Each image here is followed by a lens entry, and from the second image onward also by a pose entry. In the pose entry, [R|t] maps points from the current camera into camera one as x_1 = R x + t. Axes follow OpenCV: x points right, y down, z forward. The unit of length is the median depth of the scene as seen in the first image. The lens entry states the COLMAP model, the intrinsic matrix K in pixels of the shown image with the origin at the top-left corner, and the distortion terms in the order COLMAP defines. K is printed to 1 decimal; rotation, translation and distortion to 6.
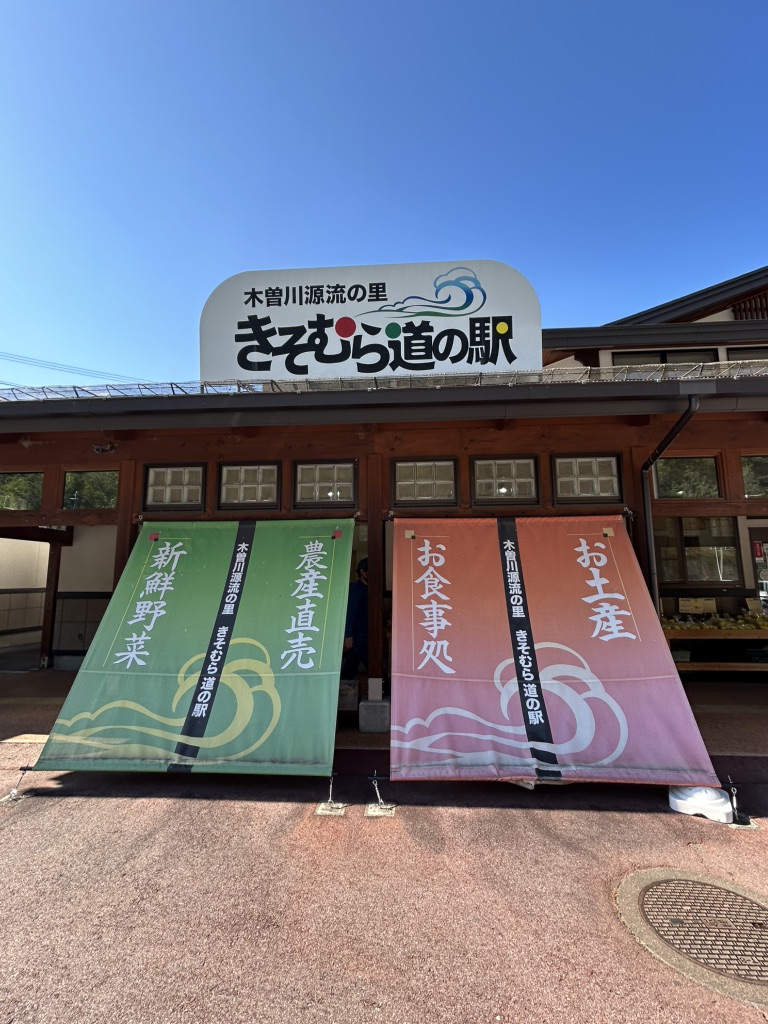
lens RADIAL K [[467.1, 0, 381.9], [0, 467.1, 510.9], [0, 0, 1]] dist [-0.001452, -0.000383]
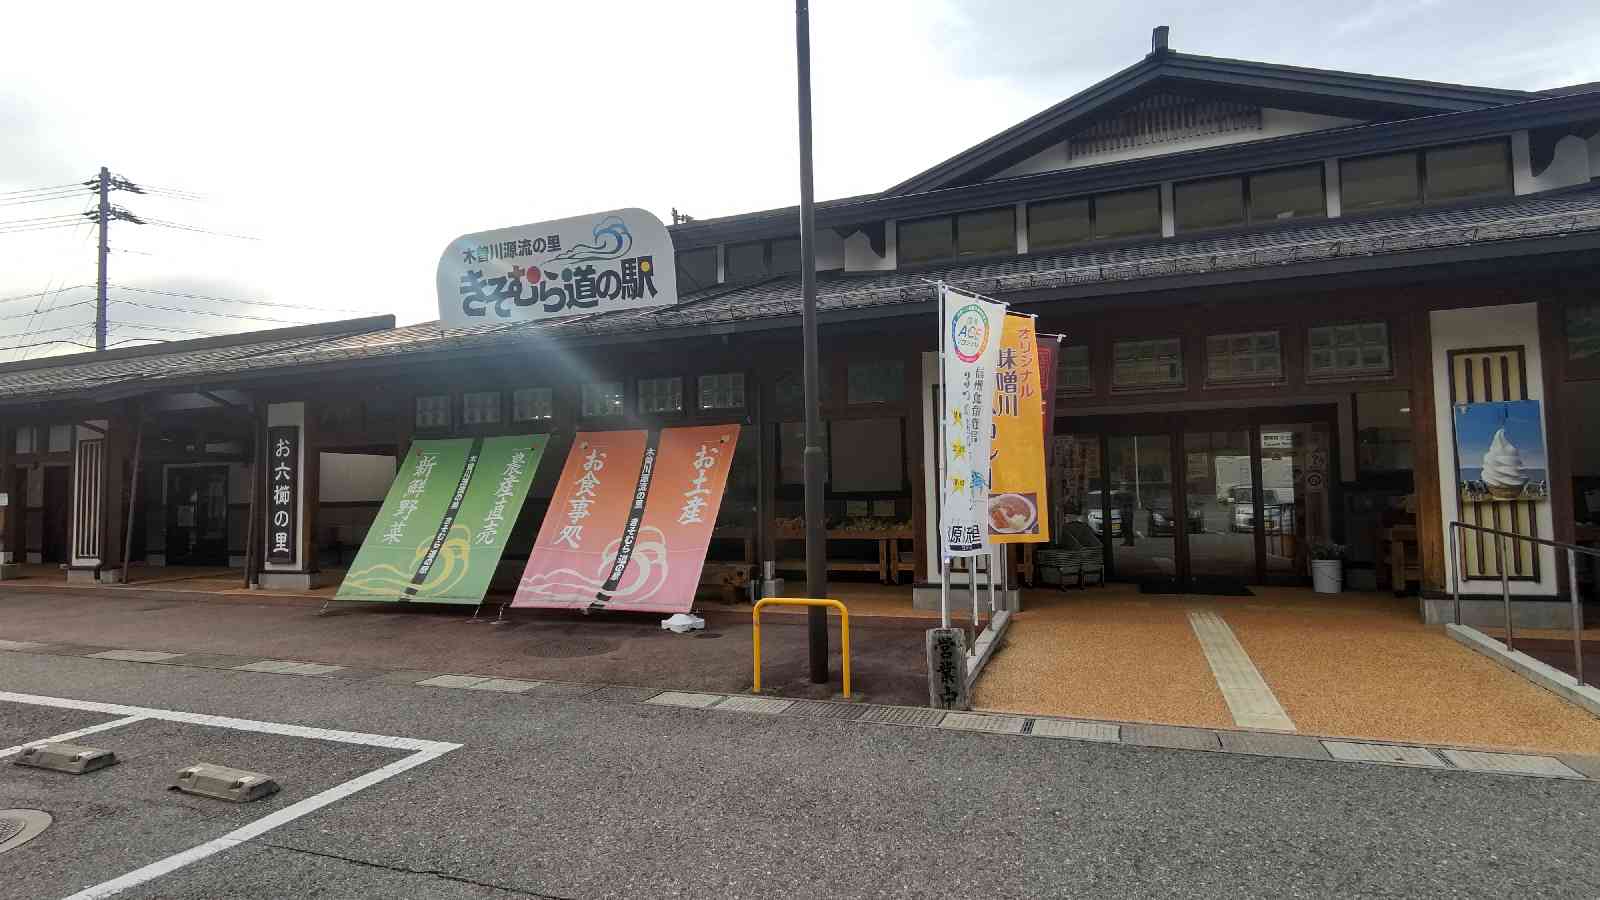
lens RADIAL K [[822.5, 0, 797.5], [0, 822.5, 450.9], [0, 0, 1]] dist [0.007607, -0.002206]
pose [[0.956597, -0.027781, -0.290087, 1.183681], [0.054261, 0.995018, 0.083641, -0.083282], [0.286318, -0.095751, 0.953338, -0.879779]]
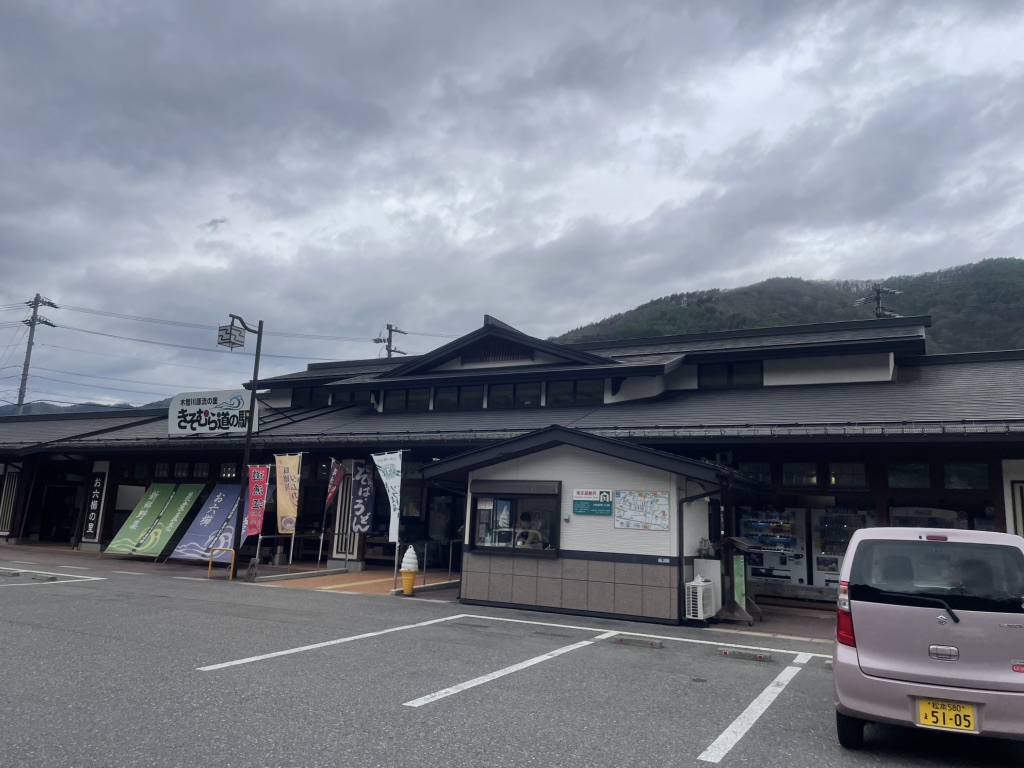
lens RADIAL K [[770.1, 0, 511.1], [0, 770.1, 377.7], [0, 0, 1]] dist [0.066409, -0.062407]
pose [[0.913820, -0.032452, -0.404822, 3.441814], [0.007807, 0.998022, -0.062383, -0.306466], [0.406045, 0.053846, 0.912265, -2.472447]]
